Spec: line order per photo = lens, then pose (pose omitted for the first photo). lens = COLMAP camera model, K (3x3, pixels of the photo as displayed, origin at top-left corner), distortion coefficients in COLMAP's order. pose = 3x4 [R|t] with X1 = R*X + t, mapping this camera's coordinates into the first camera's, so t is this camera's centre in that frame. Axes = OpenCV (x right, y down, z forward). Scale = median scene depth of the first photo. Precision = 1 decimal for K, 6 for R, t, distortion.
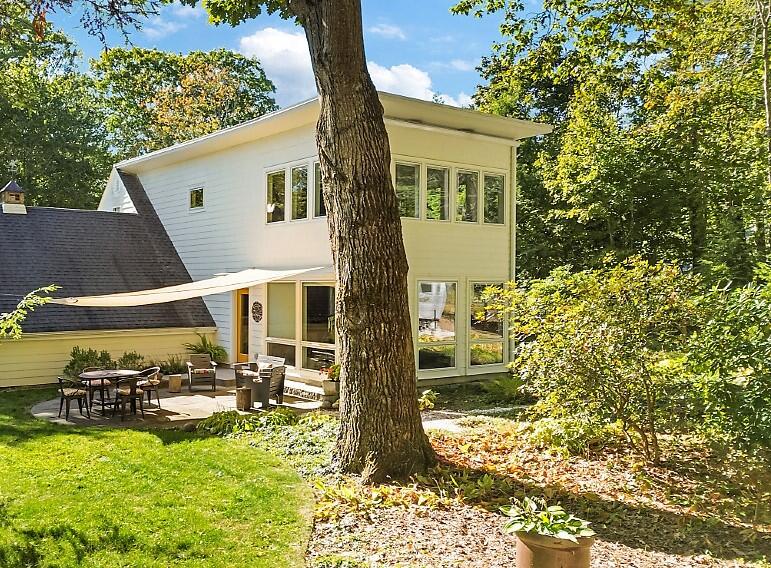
lens RADIAL K [[740.0, 0, 385.5], [0, 740.0, 284.0], [0, 0, 1]] dist [0.003240, -0.005828]
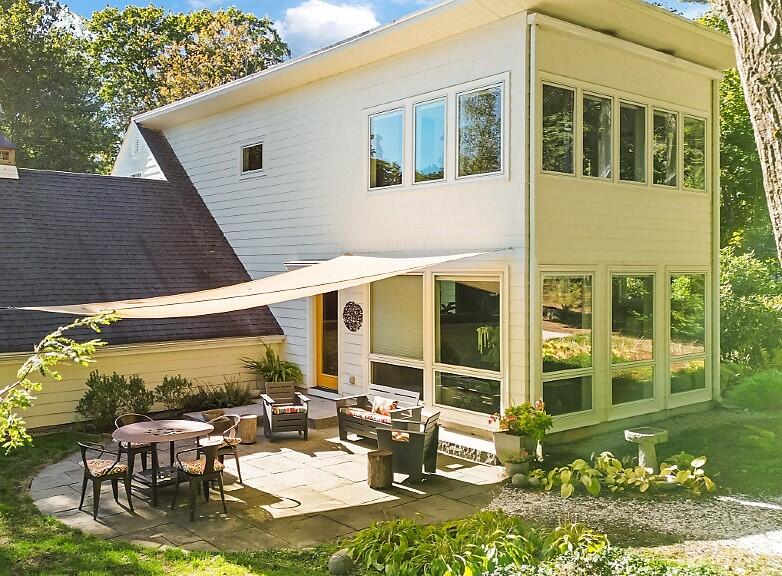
lens RADIAL K [[768.6, 0, 390.9], [0, 768.6, 268.3], [0, 0, 1]] dist [0.004832, 0.009138]
pose [[0.999987, -0.003017, 0.004166, -0.138601], [0.003010, 0.999994, 0.001618, -0.008731], [-0.004171, -0.001605, 0.999990, 0.273757]]
